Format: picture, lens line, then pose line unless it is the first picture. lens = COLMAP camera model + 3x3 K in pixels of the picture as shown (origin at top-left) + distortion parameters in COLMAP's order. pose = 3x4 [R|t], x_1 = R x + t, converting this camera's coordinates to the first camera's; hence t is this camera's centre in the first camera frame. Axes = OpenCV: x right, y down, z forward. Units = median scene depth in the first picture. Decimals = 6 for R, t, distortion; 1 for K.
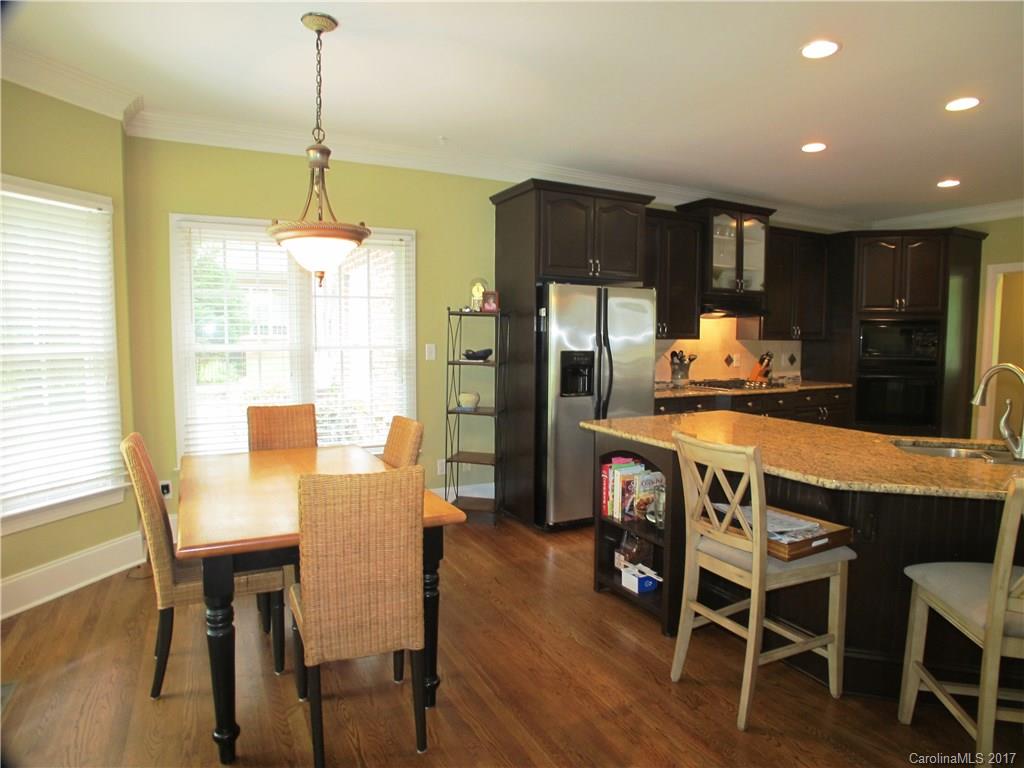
lens RADIAL K [[623.1, 0, 515.2], [0, 623.1, 386.4], [0, 0, 1]] dist [-0.071857, 0.016067]
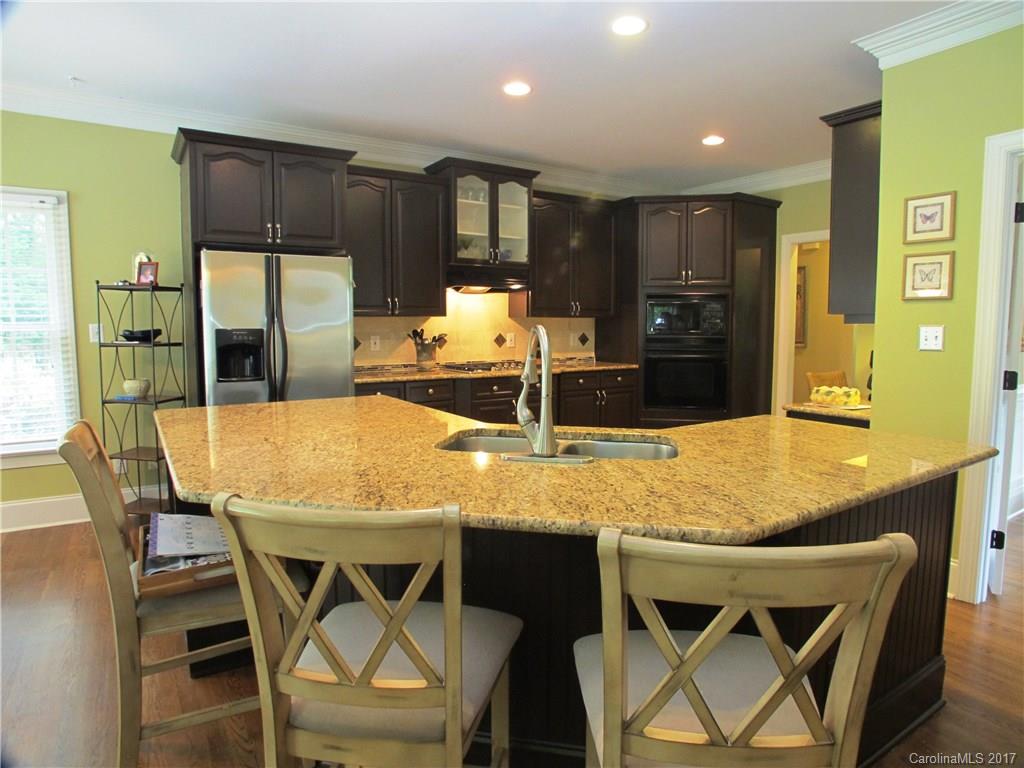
lens RADIAL K [[623.1, 0, 509.1], [0, 623.1, 382.0], [0, 0, 1]] dist [-0.071857, 0.016067]
pose [[0.996375, -0.013575, 0.083977, 0.313740], [0.012402, 0.999818, 0.014469, 0.006886], [-0.084159, -0.013375, 0.996363, 0.096313]]
